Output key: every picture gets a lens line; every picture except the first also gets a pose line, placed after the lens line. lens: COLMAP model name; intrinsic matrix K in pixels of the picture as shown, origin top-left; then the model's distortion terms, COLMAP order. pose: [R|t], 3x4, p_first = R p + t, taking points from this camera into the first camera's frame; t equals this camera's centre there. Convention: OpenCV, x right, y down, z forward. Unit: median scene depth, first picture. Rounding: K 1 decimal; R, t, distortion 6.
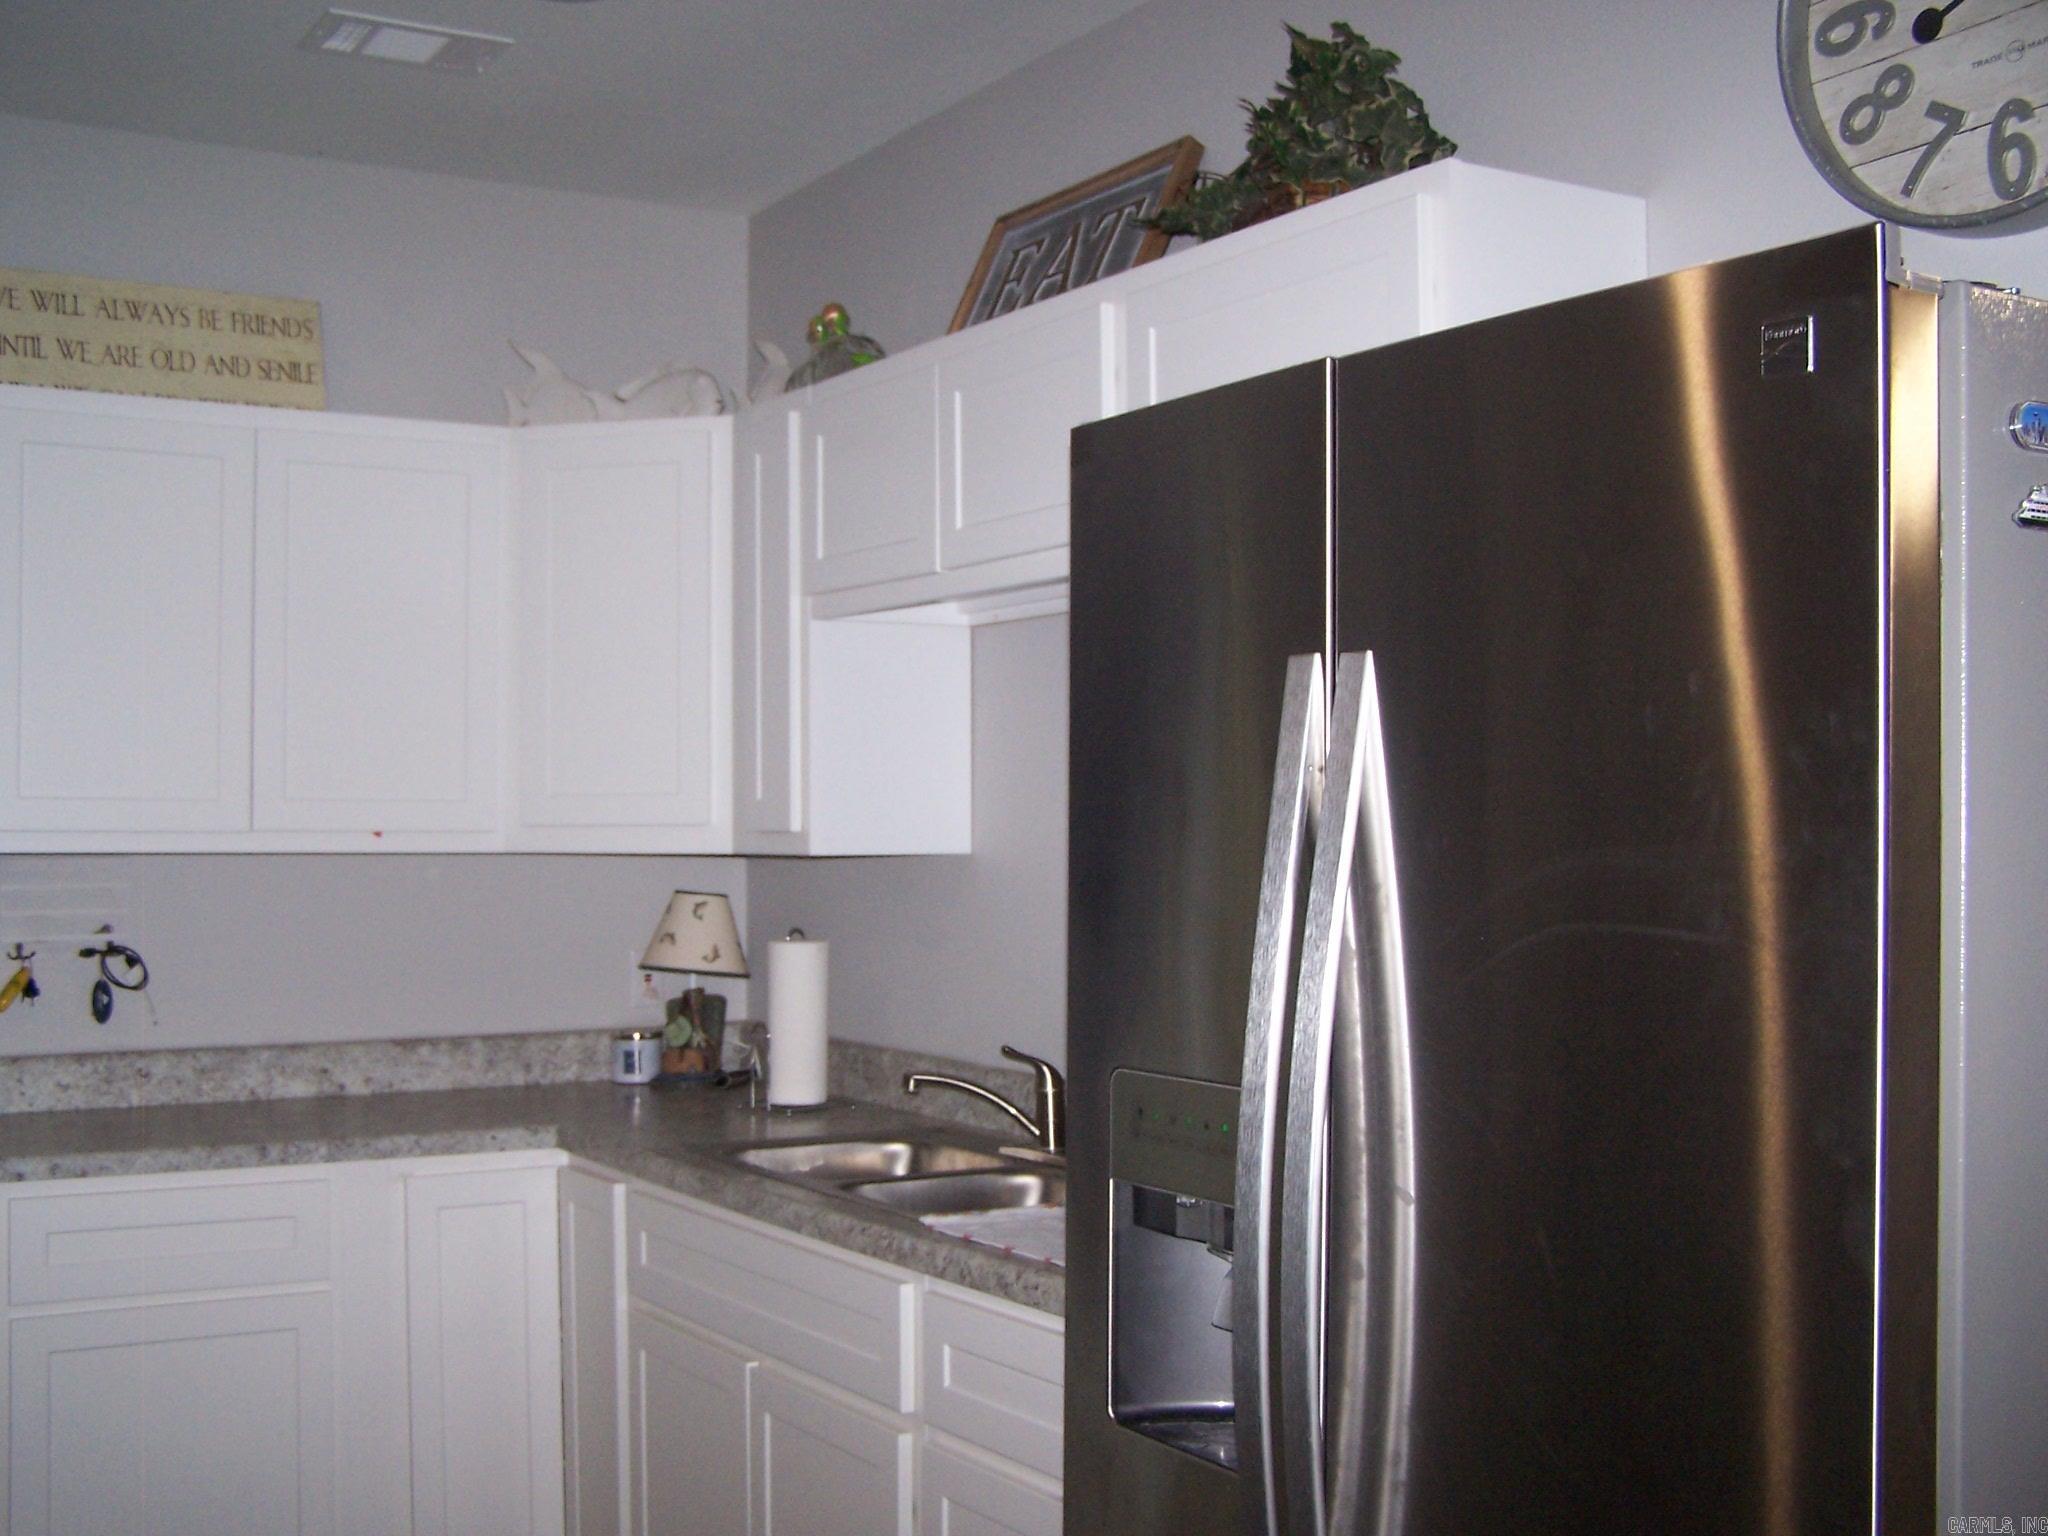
lens RADIAL K [[2314.7, 0, 1021.9], [0, 2314.7, 775.9], [0, 0, 1]] dist [-0.103484, 0.000000]
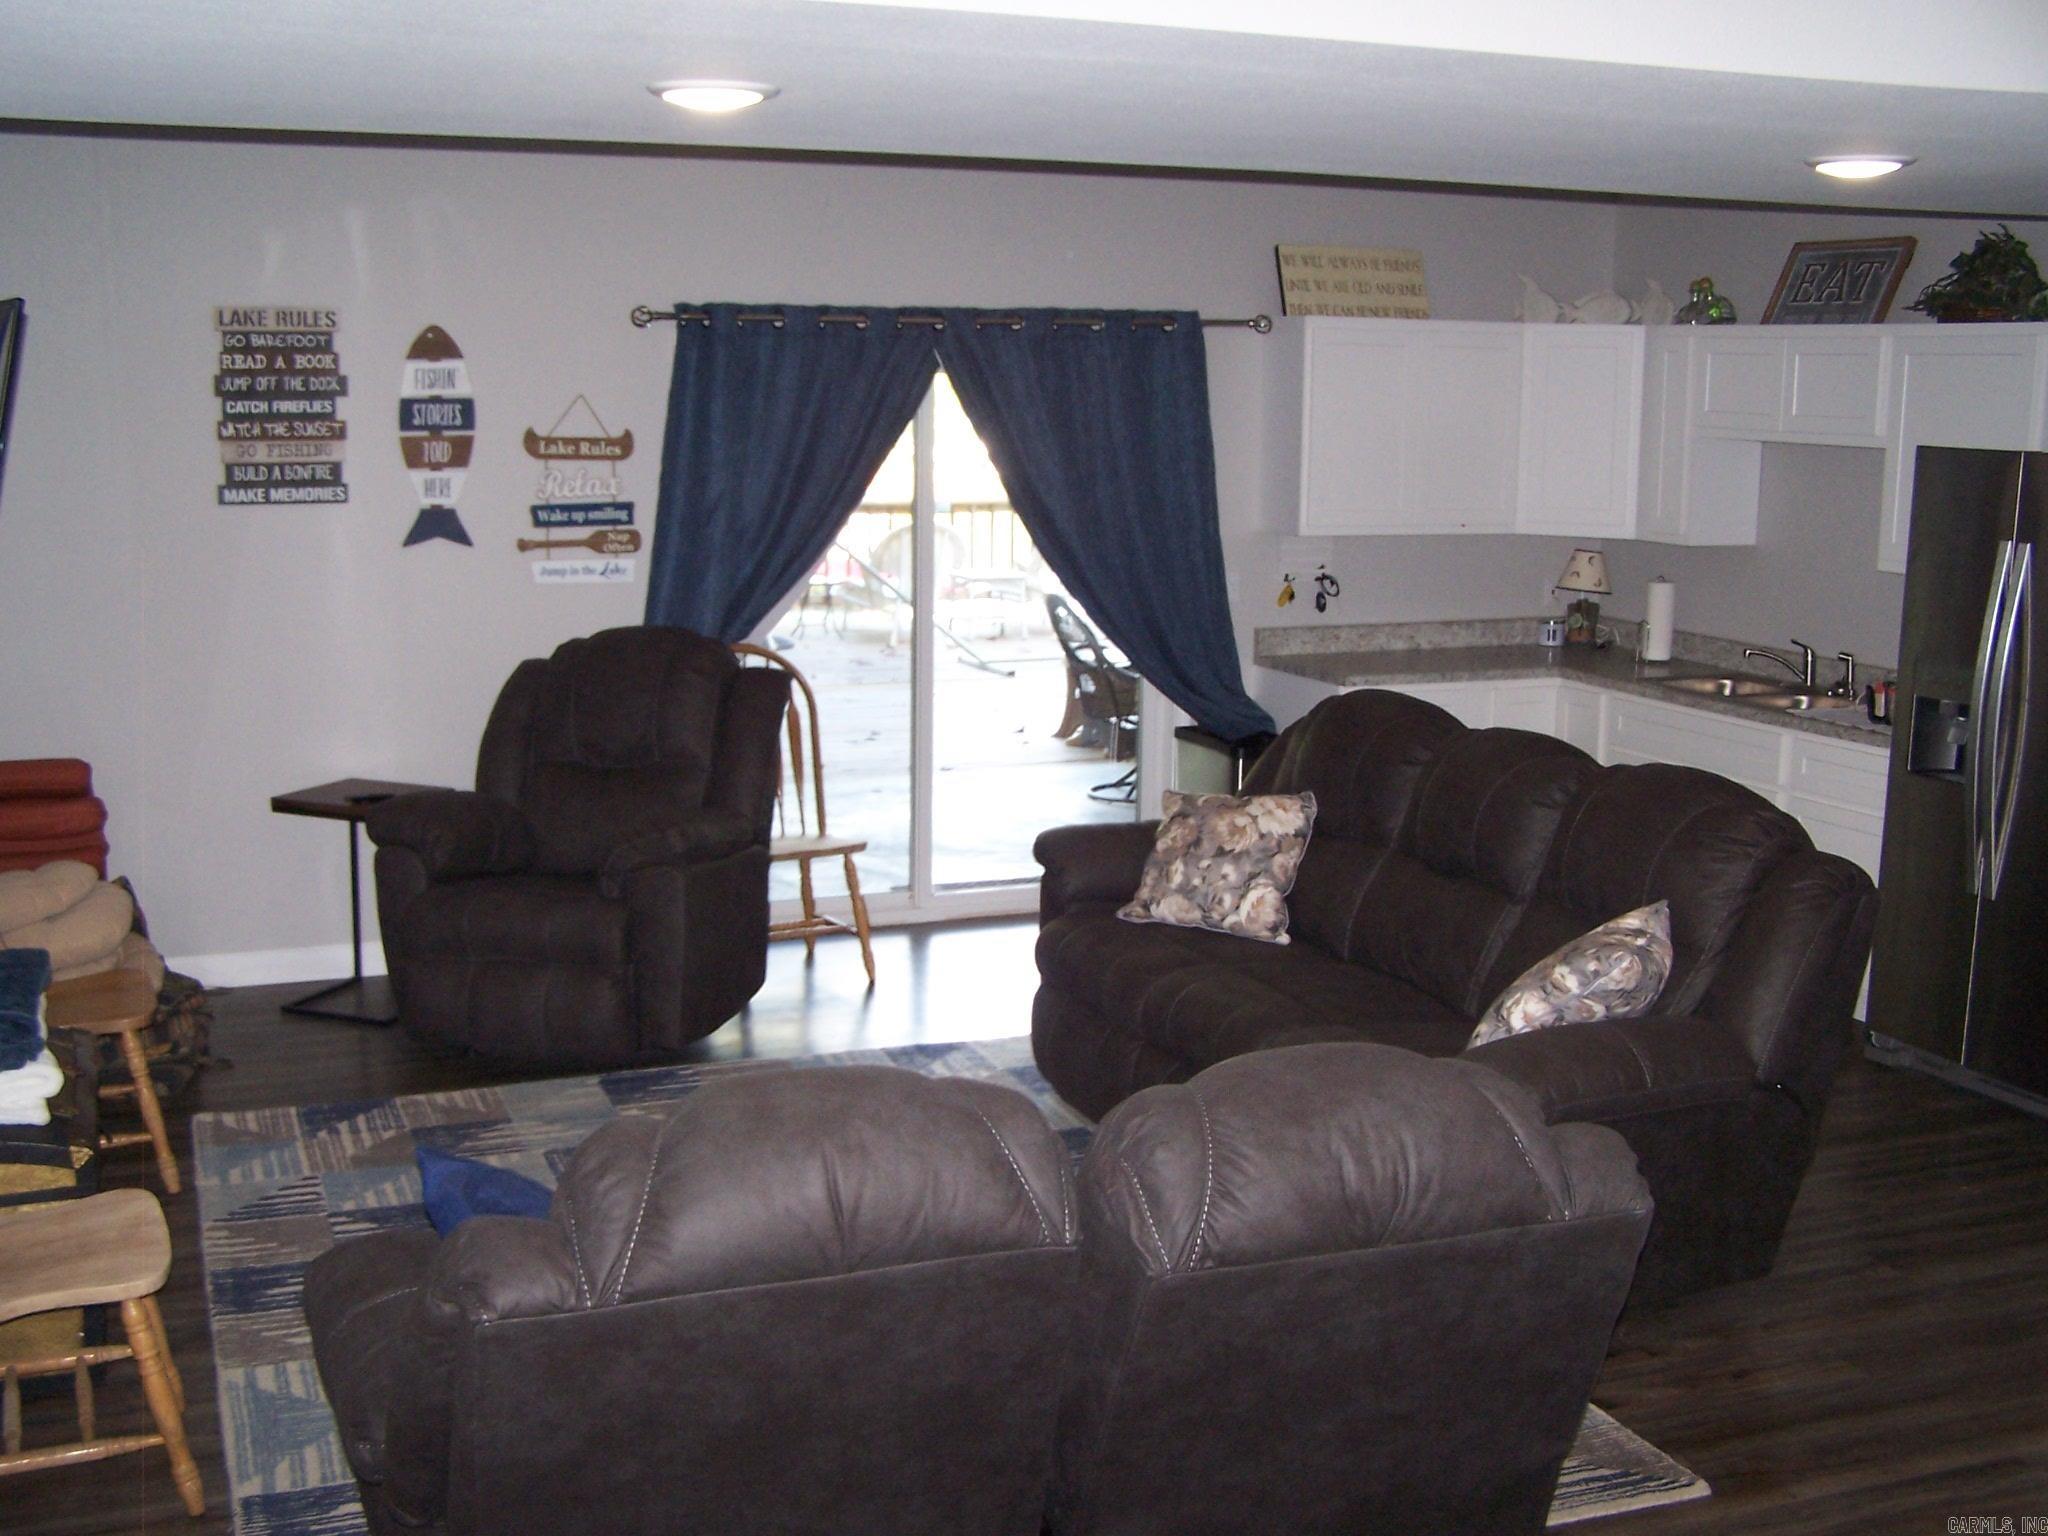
lens RADIAL K [[2314.7, 0, 1025.3], [0, 2314.7, 769.5], [0, 0, 1]] dist [-0.103484, 0.000000]
pose [[0.989409, 0.038817, -0.139868, -0.362951], [-0.010398, 0.980059, 0.198436, -0.163739], [0.144782, -0.194880, 0.970082, -1.095925]]
